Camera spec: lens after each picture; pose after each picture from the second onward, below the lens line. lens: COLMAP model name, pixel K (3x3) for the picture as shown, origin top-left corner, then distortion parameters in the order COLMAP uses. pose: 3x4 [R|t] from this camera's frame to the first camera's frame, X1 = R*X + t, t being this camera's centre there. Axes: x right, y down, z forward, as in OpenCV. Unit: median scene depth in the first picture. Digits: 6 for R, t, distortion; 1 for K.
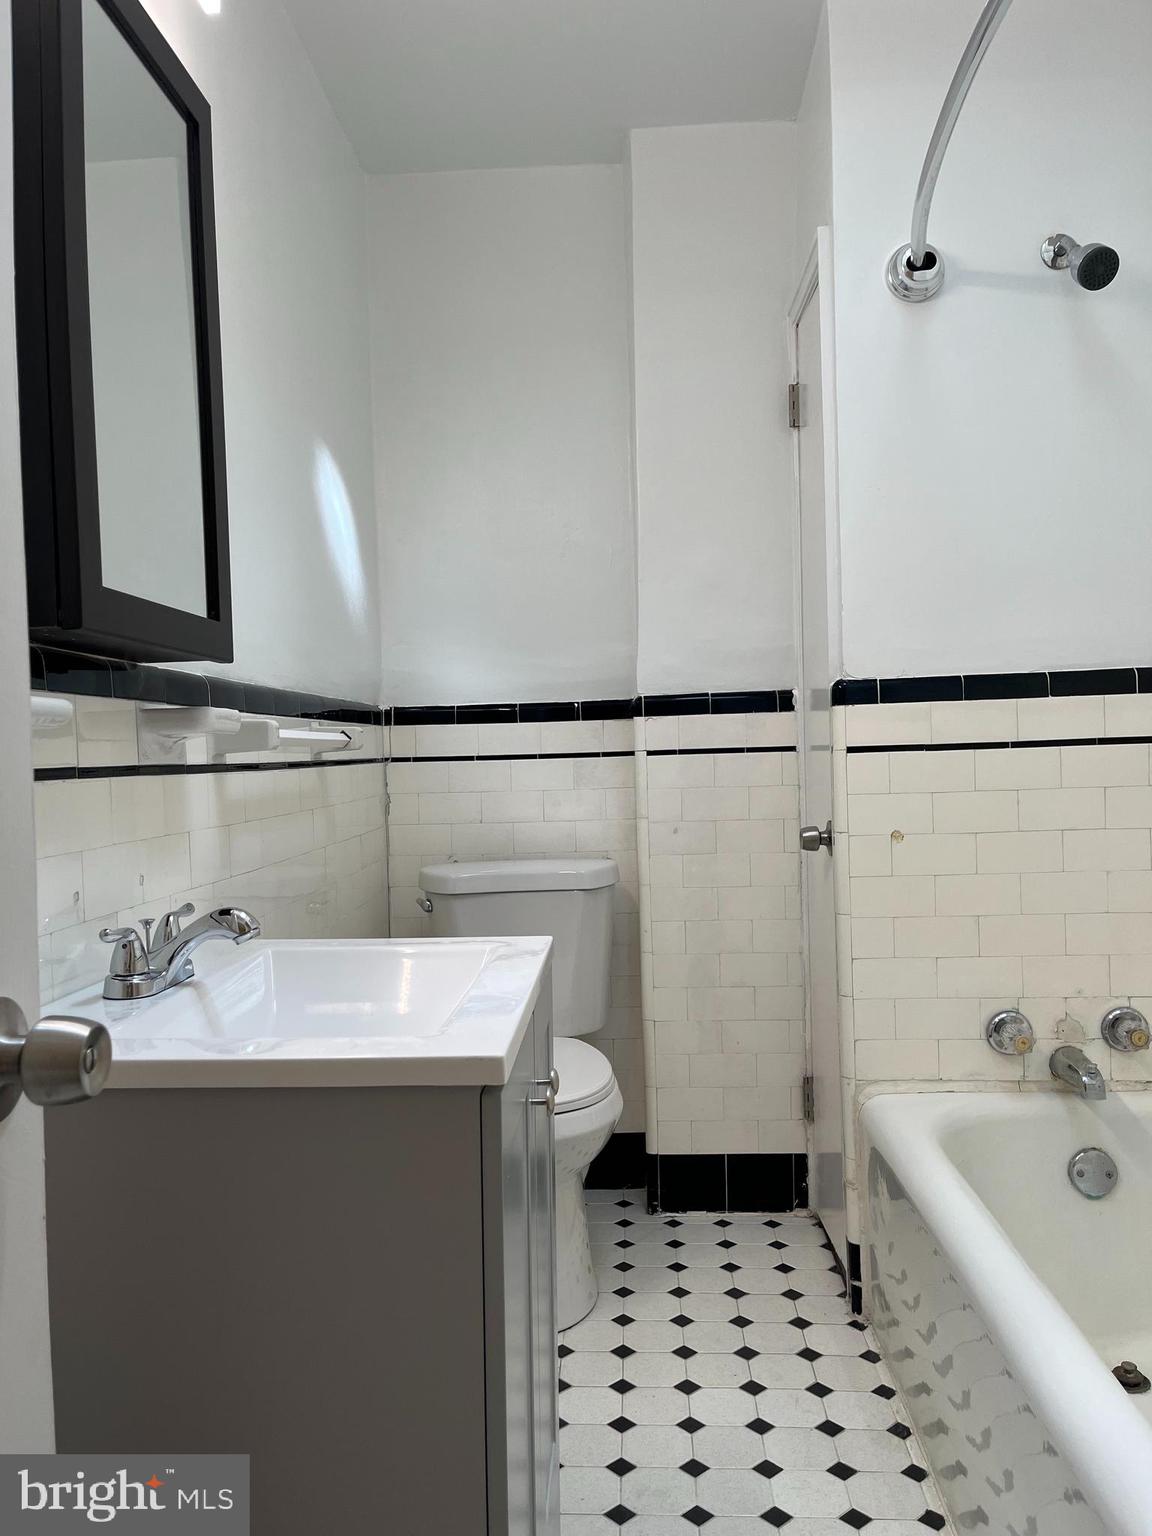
lens RADIAL K [[1160.1, 0, 566.3], [0, 1160.1, 777.2], [0, 0, 1]] dist [0.046221, -0.063017]
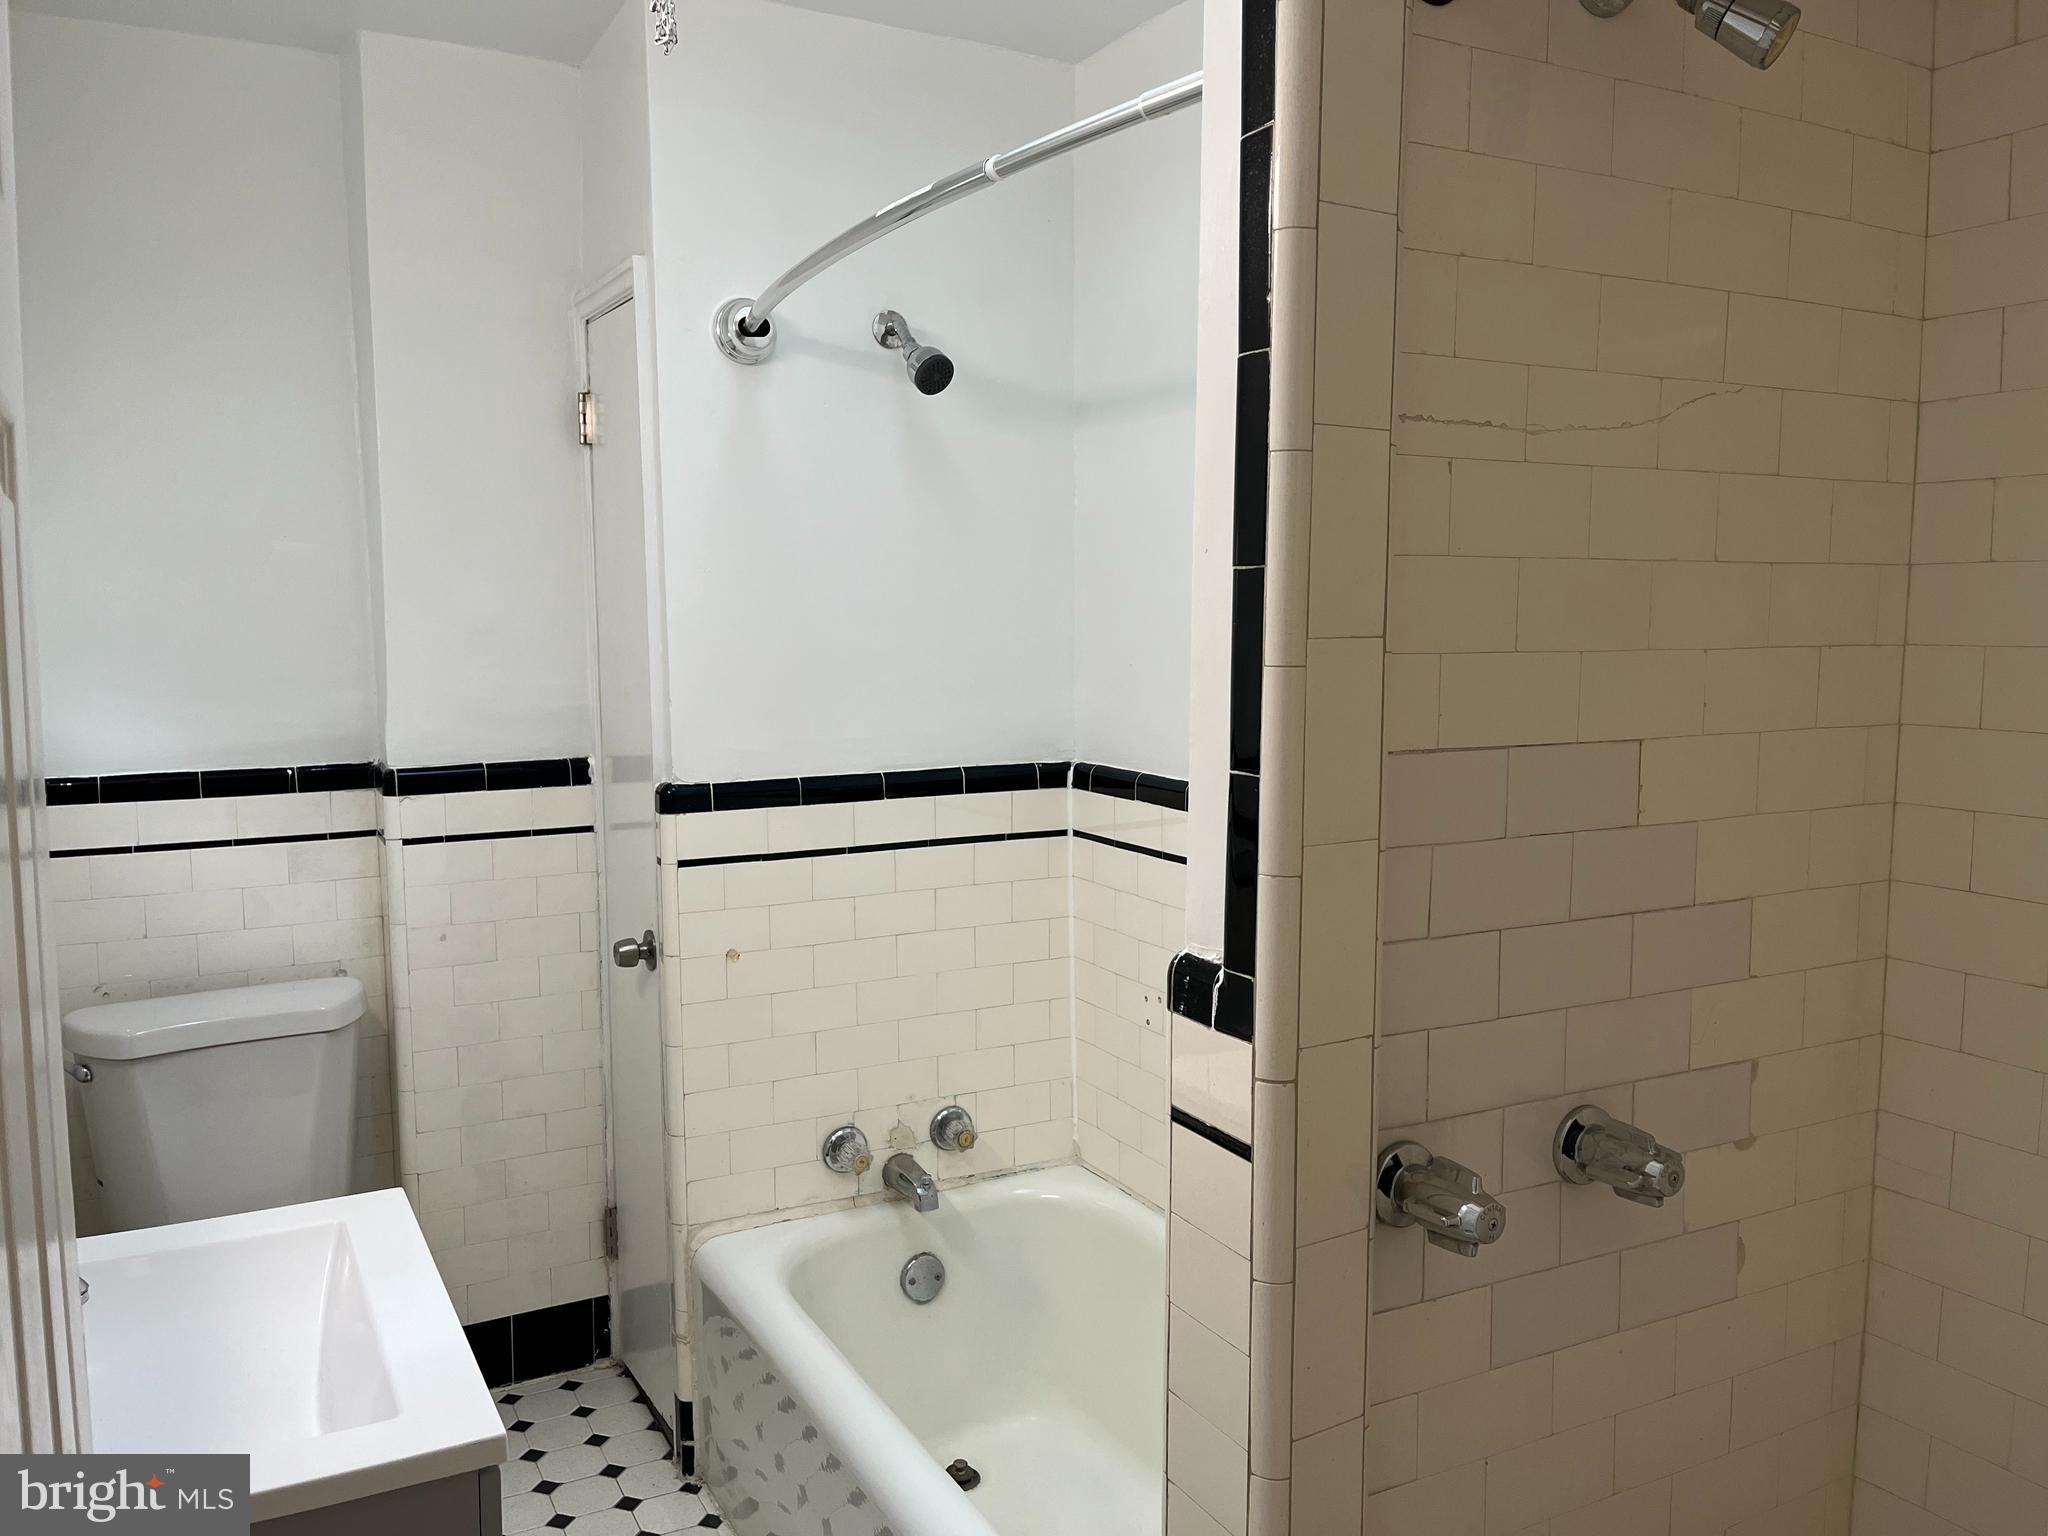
lens RADIAL K [[1546.8, 0, 1028.3], [0, 1546.8, 753.0], [0, 0, 1]] dist [0.046221, -0.063017]
pose [[0.847912, -0.029228, 0.529331, -0.154242], [-0.005521, 0.997938, 0.063947, -0.183061], [-0.530109, -0.057144, 0.846002, -0.137506]]
